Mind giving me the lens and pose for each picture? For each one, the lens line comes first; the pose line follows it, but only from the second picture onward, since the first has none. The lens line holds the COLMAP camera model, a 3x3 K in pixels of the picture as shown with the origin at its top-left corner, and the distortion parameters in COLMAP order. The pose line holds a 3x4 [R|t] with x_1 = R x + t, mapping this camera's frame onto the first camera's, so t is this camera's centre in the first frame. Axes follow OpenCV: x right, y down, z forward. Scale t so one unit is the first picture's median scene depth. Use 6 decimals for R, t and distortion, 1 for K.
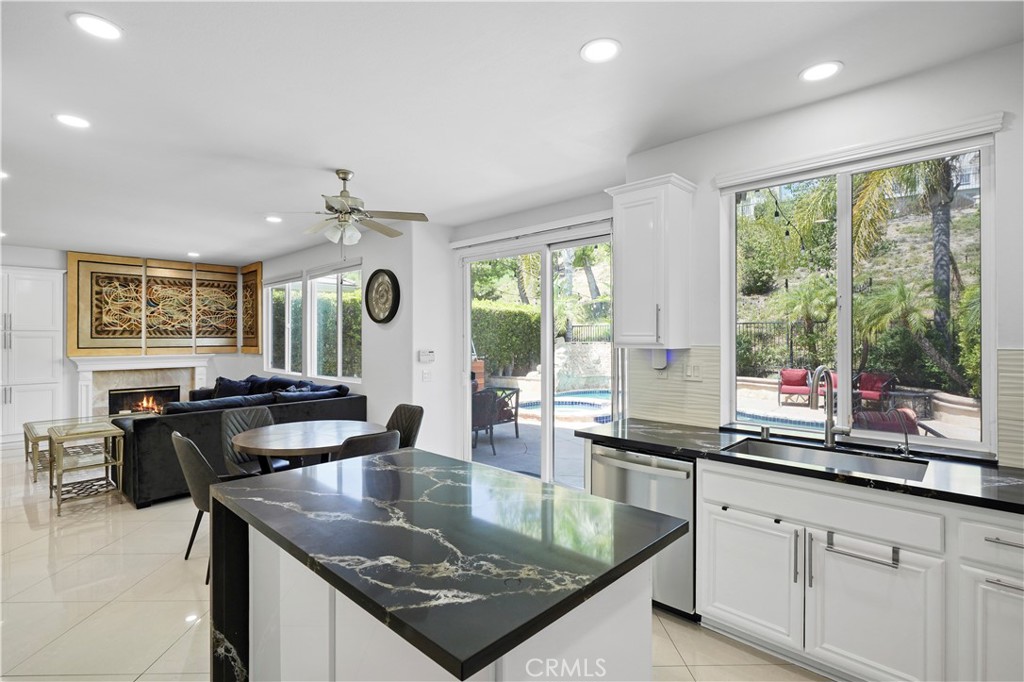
lens RADIAL K [[491.5, 0, 506.7], [0, 491.5, 337.0], [0, 0, 1]] dist [0.001906, 0.000656]
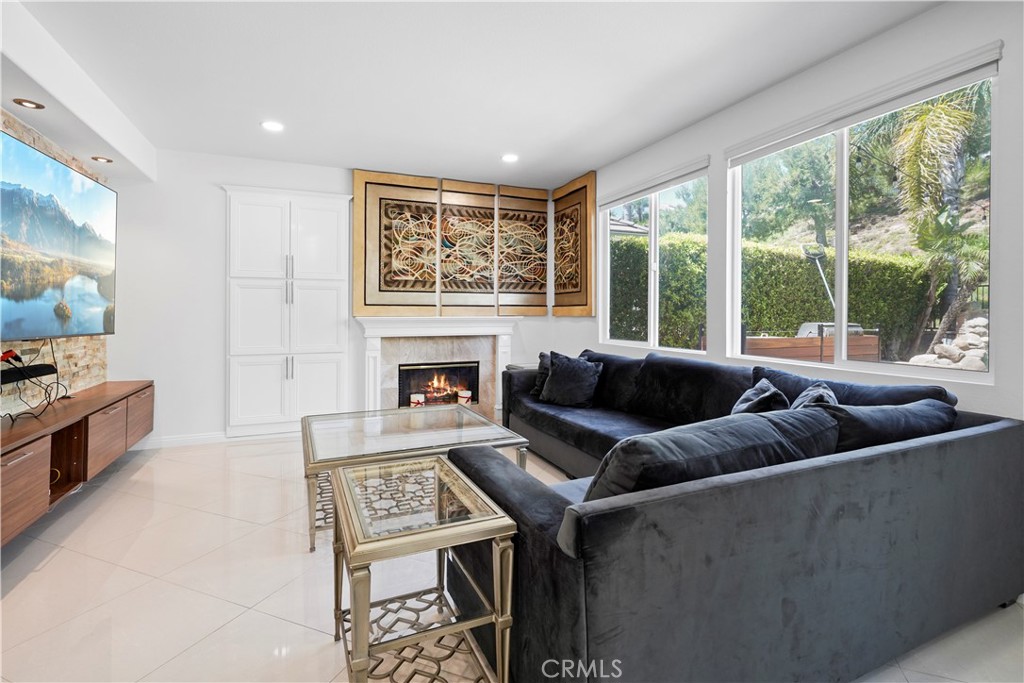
lens RADIAL K [[480.8, 0, 512.5], [0, 480.8, 313.1], [0, 0, 1]] dist [-0.002012, -0.000103]
pose [[0.924288, 0.002675, -0.381687, -0.380343], [-0.002411, 0.999996, 0.001171, 0.031285], [0.381689, -0.000162, 0.924291, 0.408722]]
